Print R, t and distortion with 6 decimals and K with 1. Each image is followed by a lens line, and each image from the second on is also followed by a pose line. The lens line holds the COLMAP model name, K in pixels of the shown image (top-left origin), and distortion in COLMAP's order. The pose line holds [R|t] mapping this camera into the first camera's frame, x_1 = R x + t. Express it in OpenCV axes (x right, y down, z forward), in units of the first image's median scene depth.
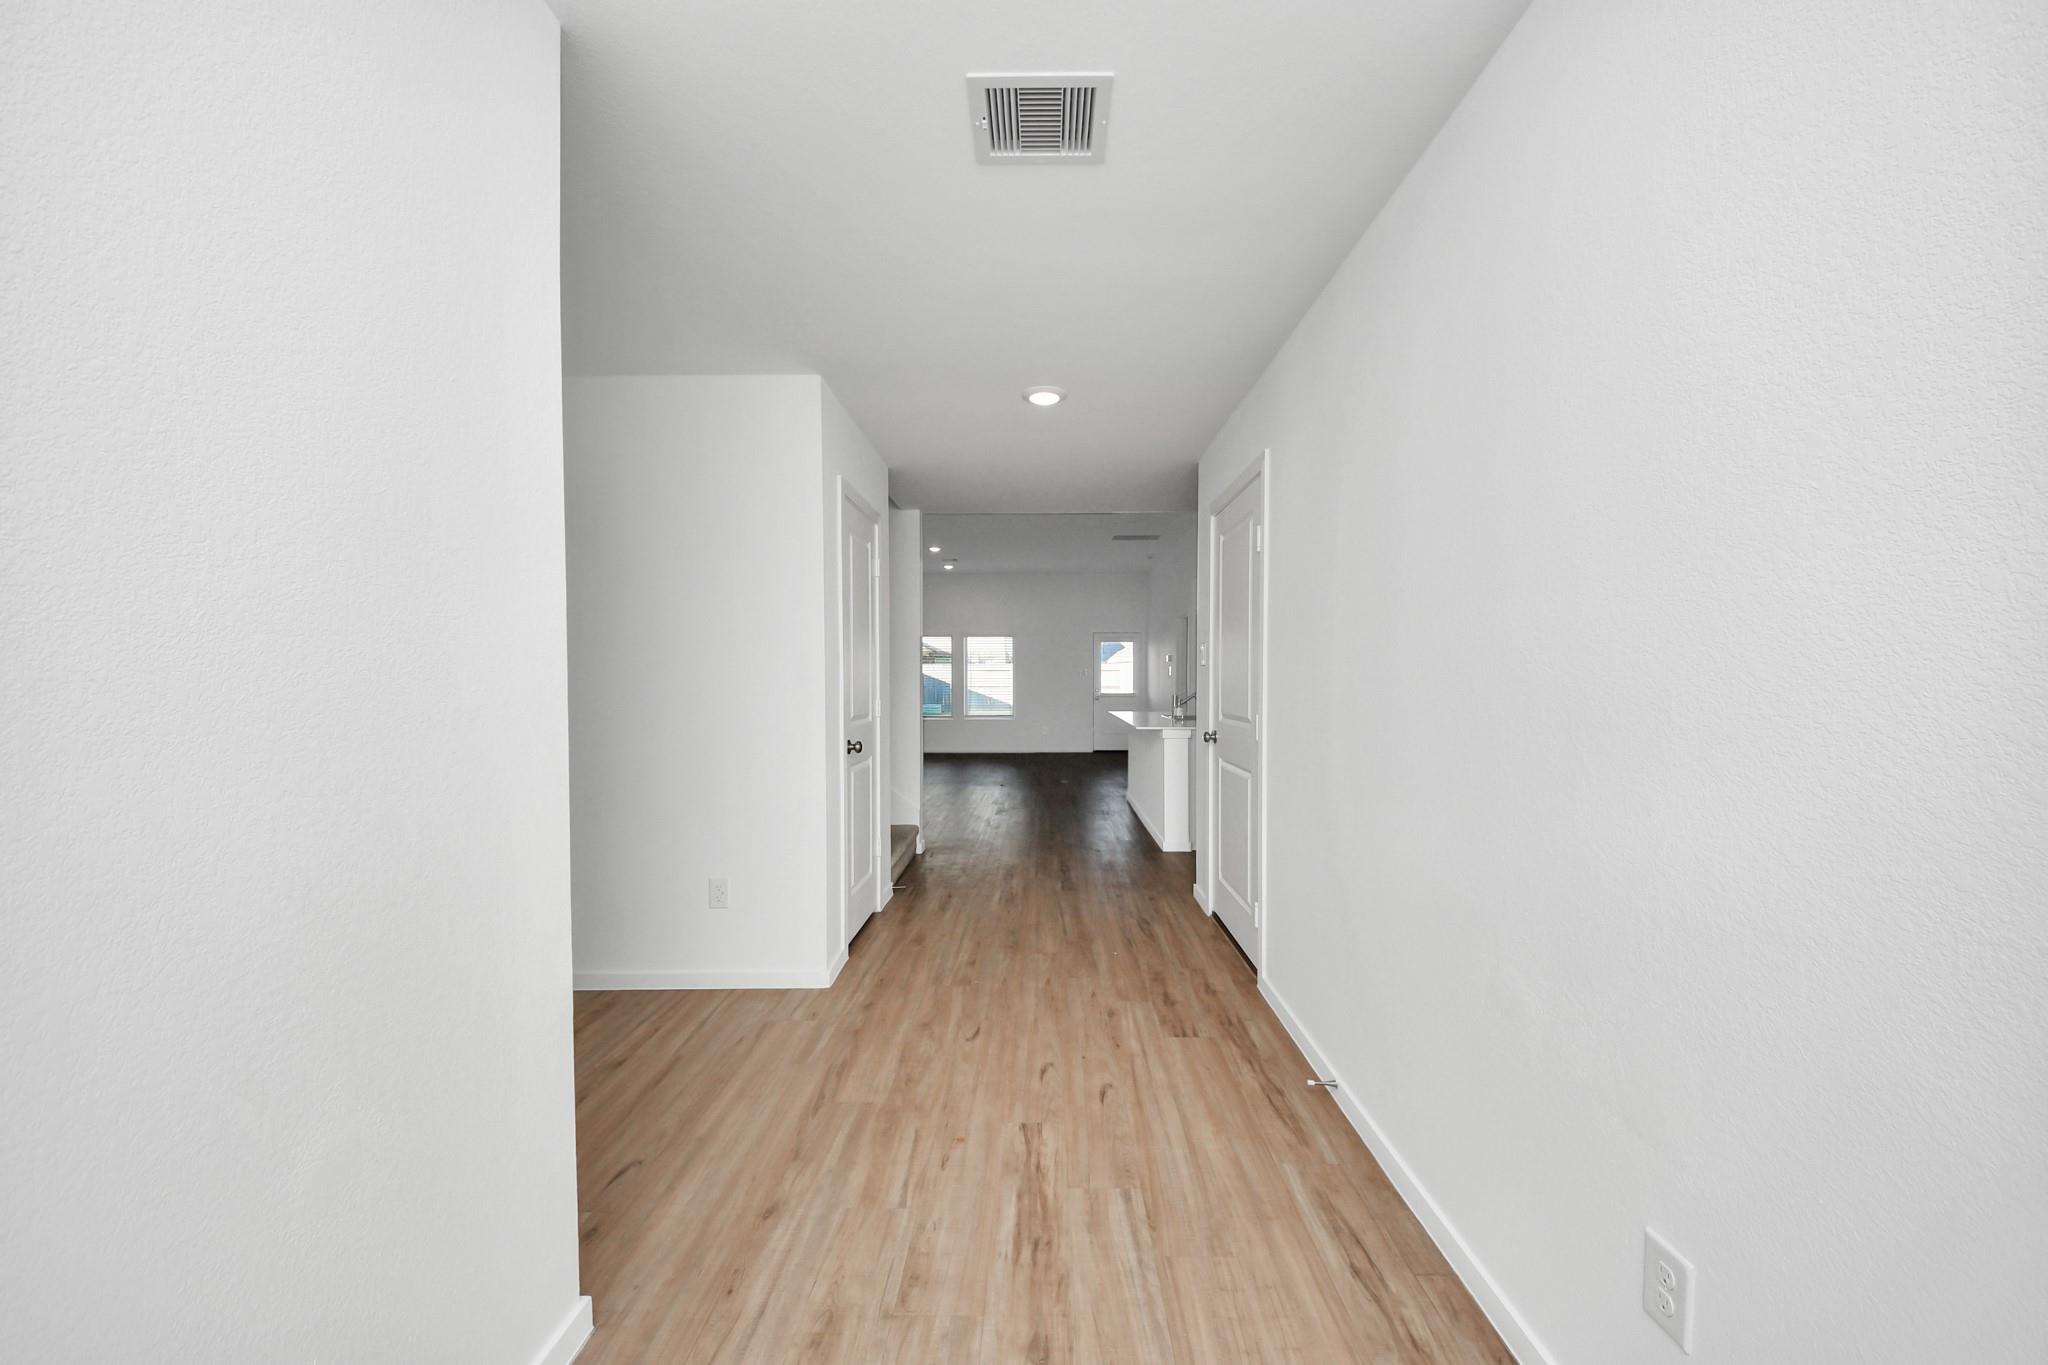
lens RADIAL K [[731.2, 0, 1030.4], [0, 731.2, 677.7], [0, 0, 1]] dist [-0.000391, -0.004955]
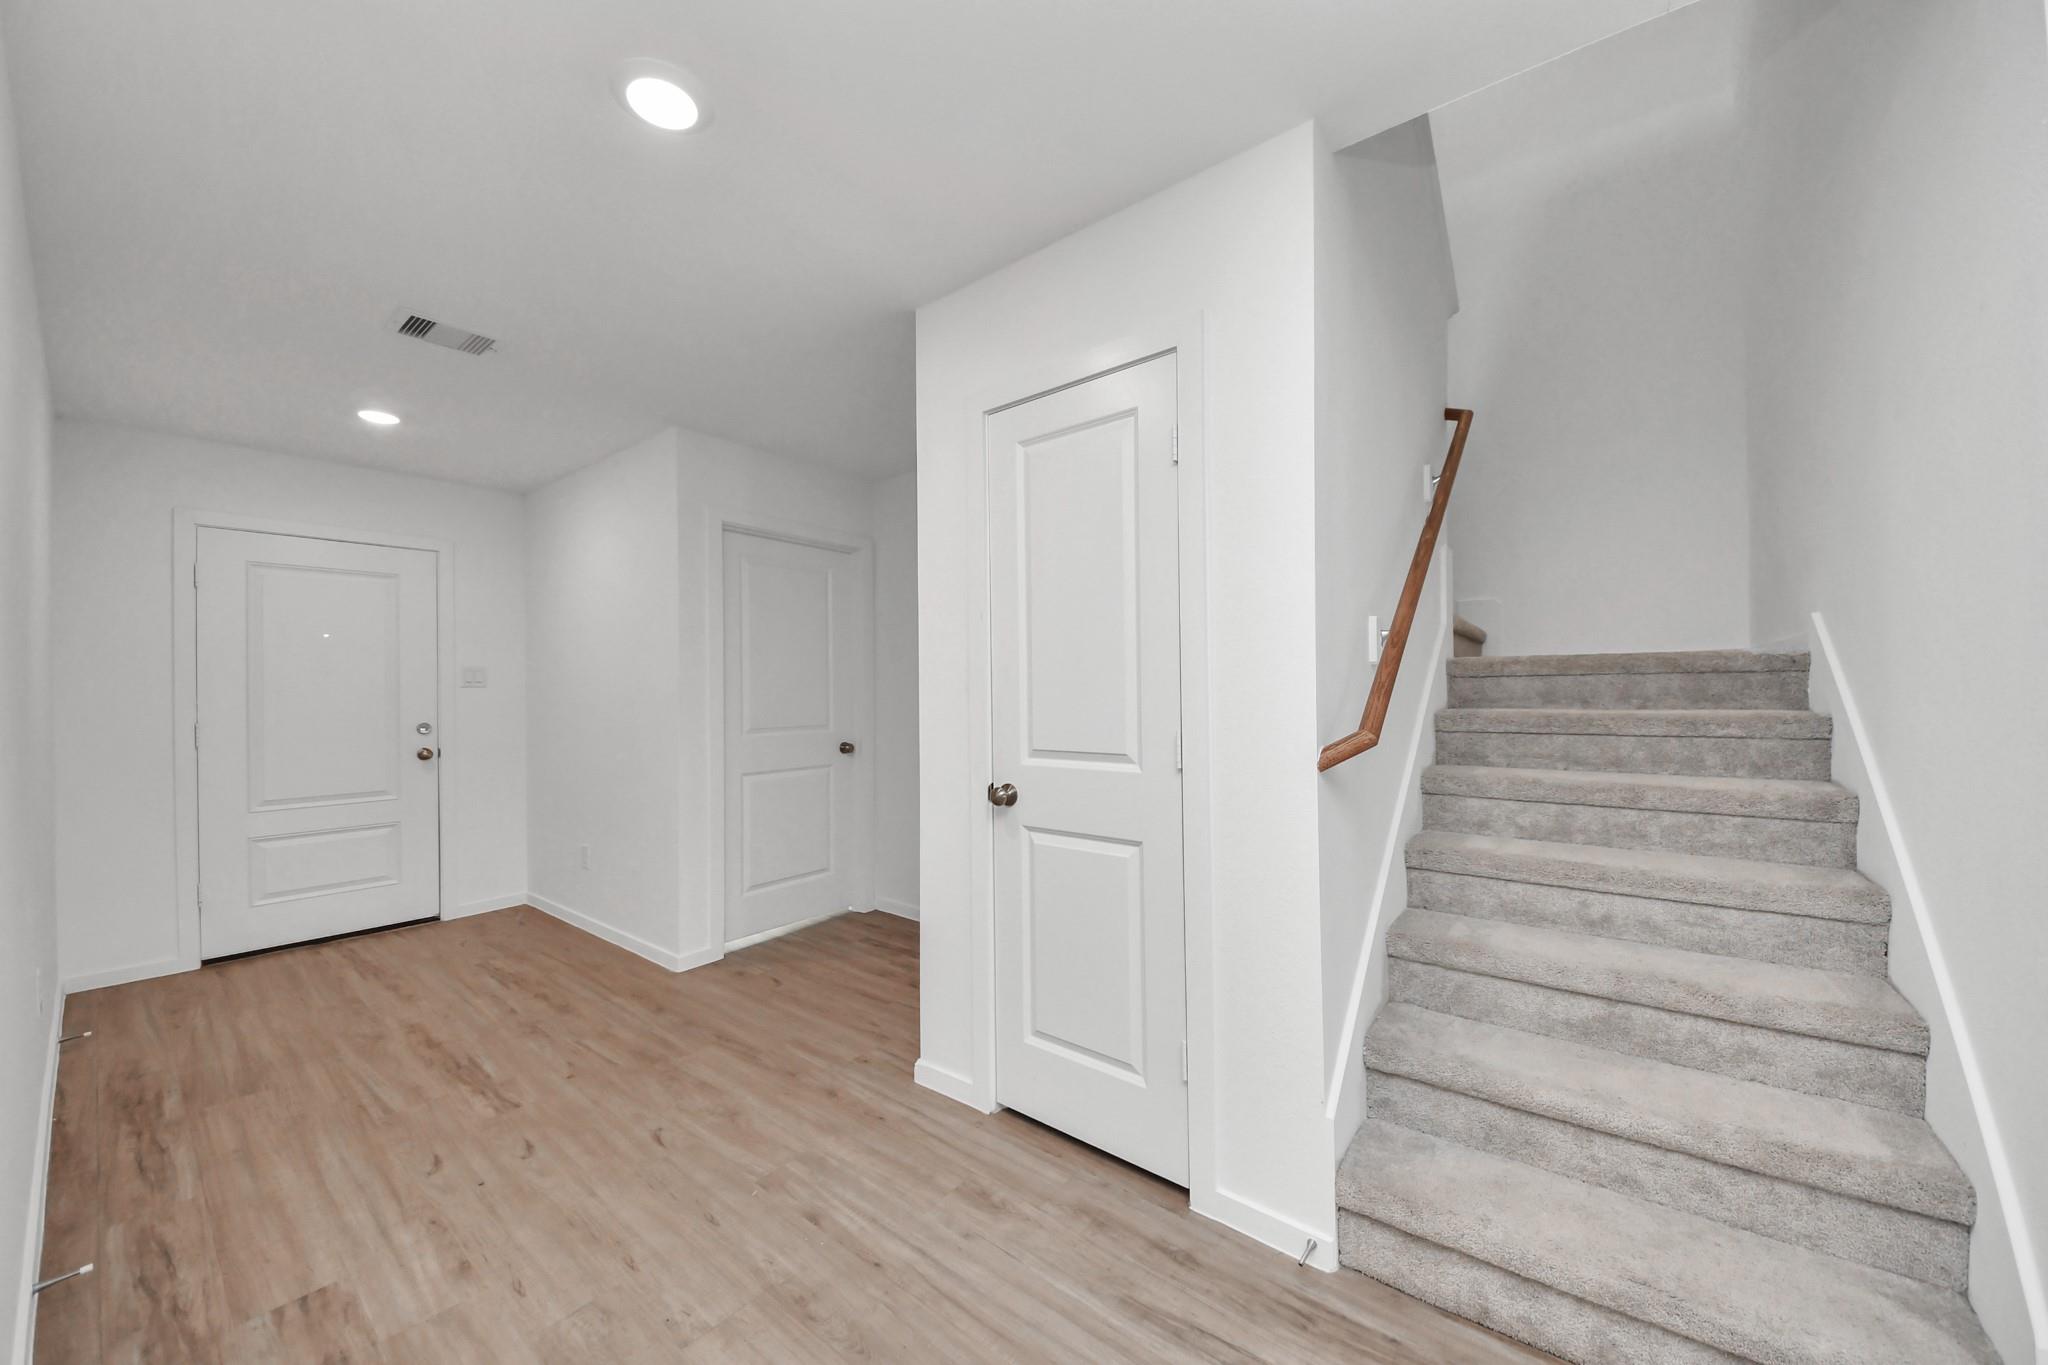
lens RADIAL K [[731.2, 0, 1030.4], [0, 731.2, 677.7], [0, 0, 1]] dist [-0.000391, -0.004955]
pose [[-0.599689, 0.017016, -0.800052, 0.396381], [0.025118, 0.999682, 0.002434, -0.012979], [0.799839, -0.018636, -0.599926, 2.305099]]
